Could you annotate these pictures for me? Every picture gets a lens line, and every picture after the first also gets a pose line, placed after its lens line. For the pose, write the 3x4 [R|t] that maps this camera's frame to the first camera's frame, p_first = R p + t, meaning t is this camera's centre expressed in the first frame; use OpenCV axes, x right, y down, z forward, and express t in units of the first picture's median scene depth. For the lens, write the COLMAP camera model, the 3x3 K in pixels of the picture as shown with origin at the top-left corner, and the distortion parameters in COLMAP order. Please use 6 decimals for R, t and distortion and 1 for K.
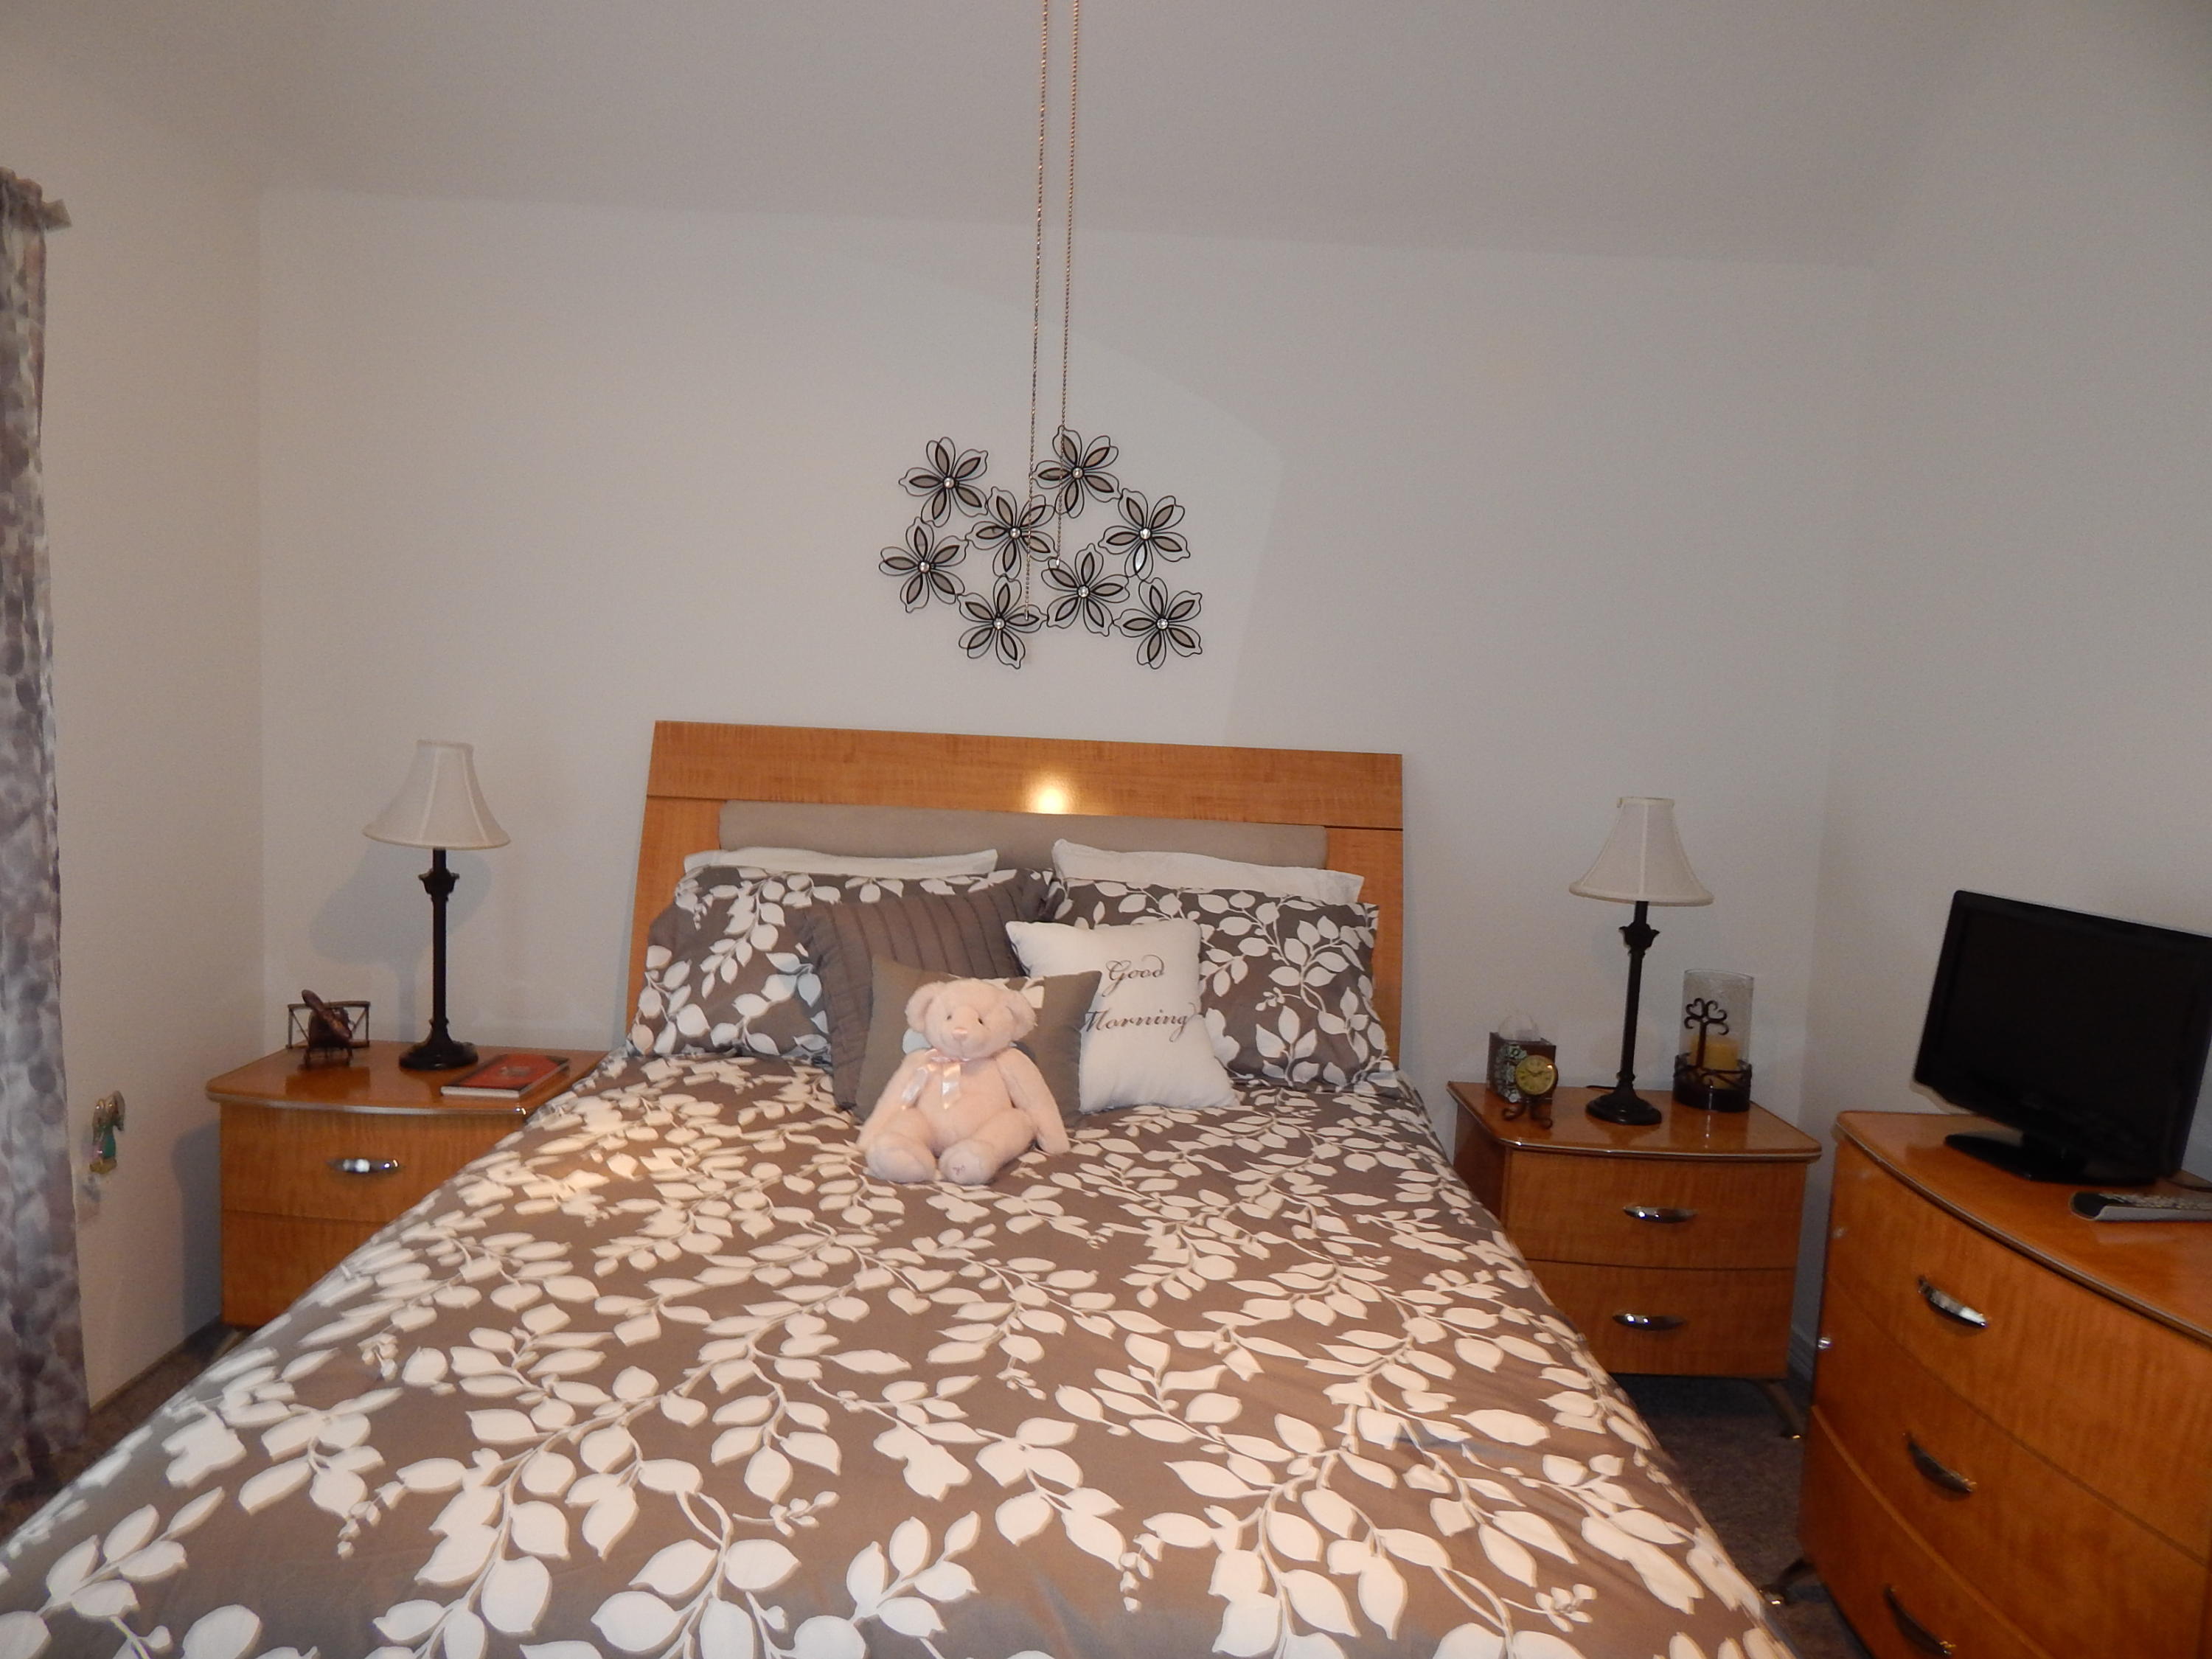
lens RADIAL K [[1436.4, 0, 1106.0], [0, 1436.4, 829.5], [0, 0, 1]] dist [-0.005075, -0.001057]
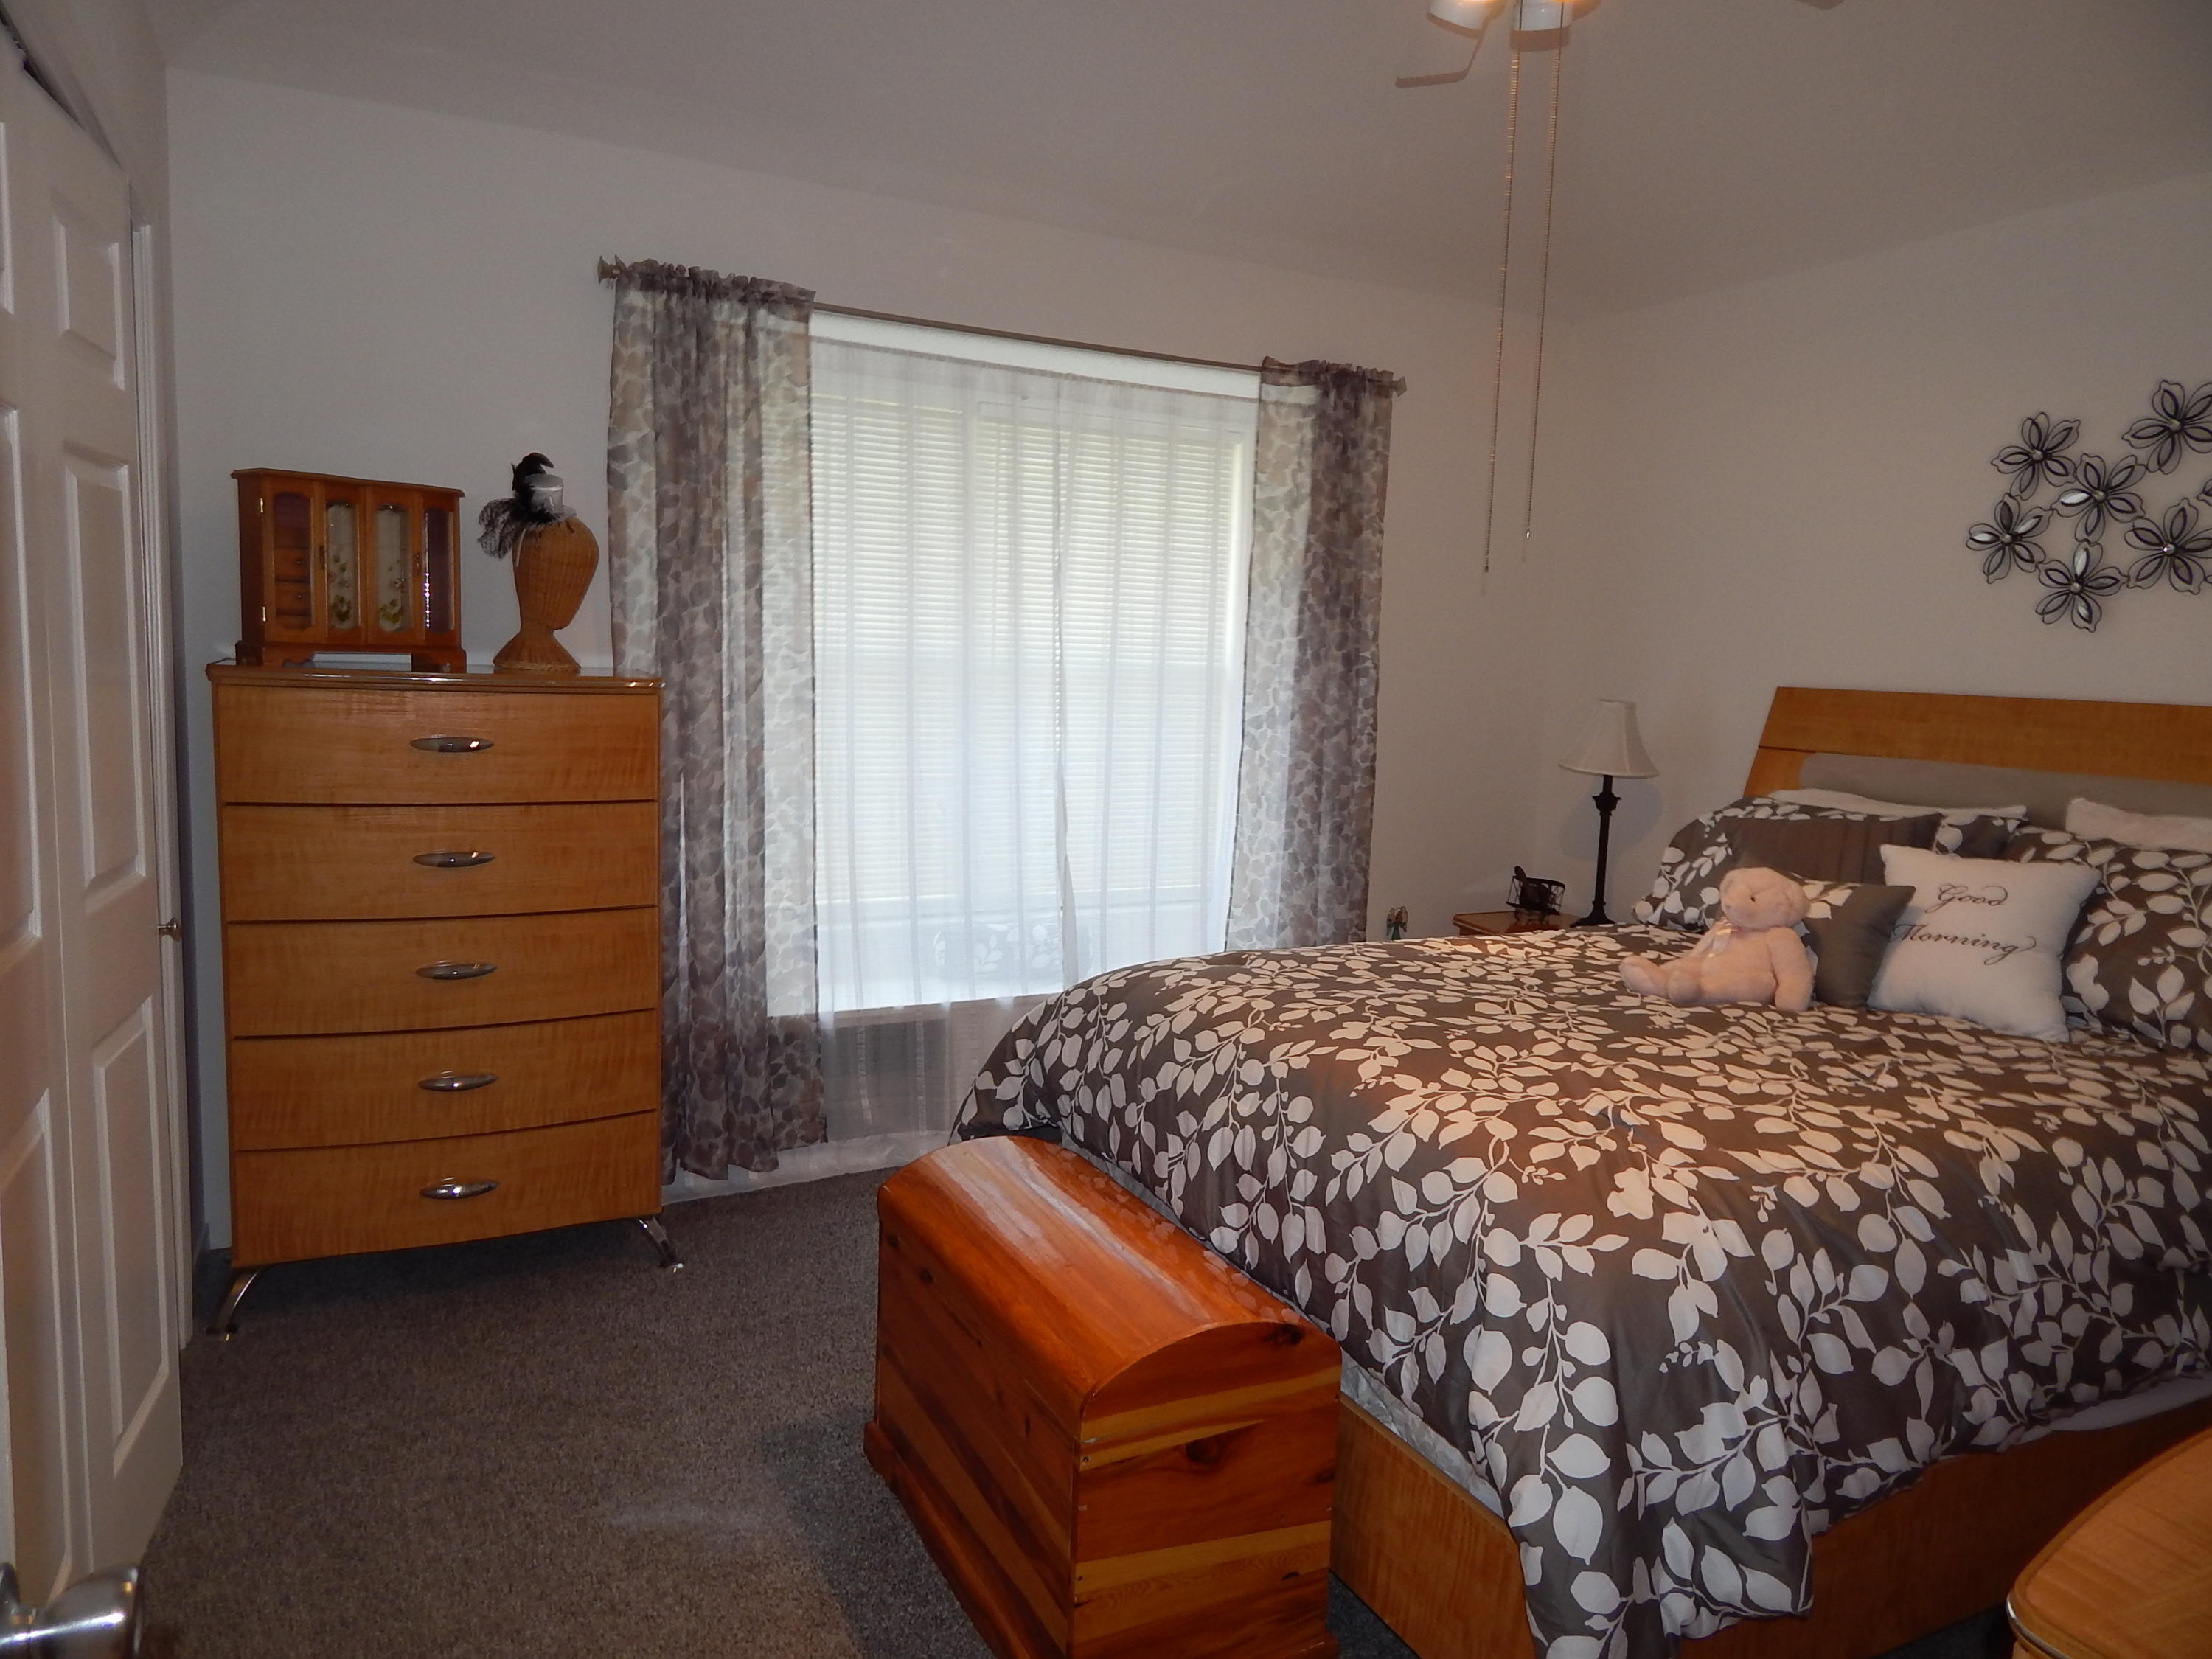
lens RADIAL K [[1463.7, 0, 1124.9], [0, 1463.7, 826.3], [0, 0, 1]] dist [0.009041, -0.009289]
pose [[0.460425, 0.076716, -0.884377, 0.705435], [-0.100108, 0.994391, 0.034140, 0.072469], [0.882036, 0.072814, 0.465523, -0.079742]]
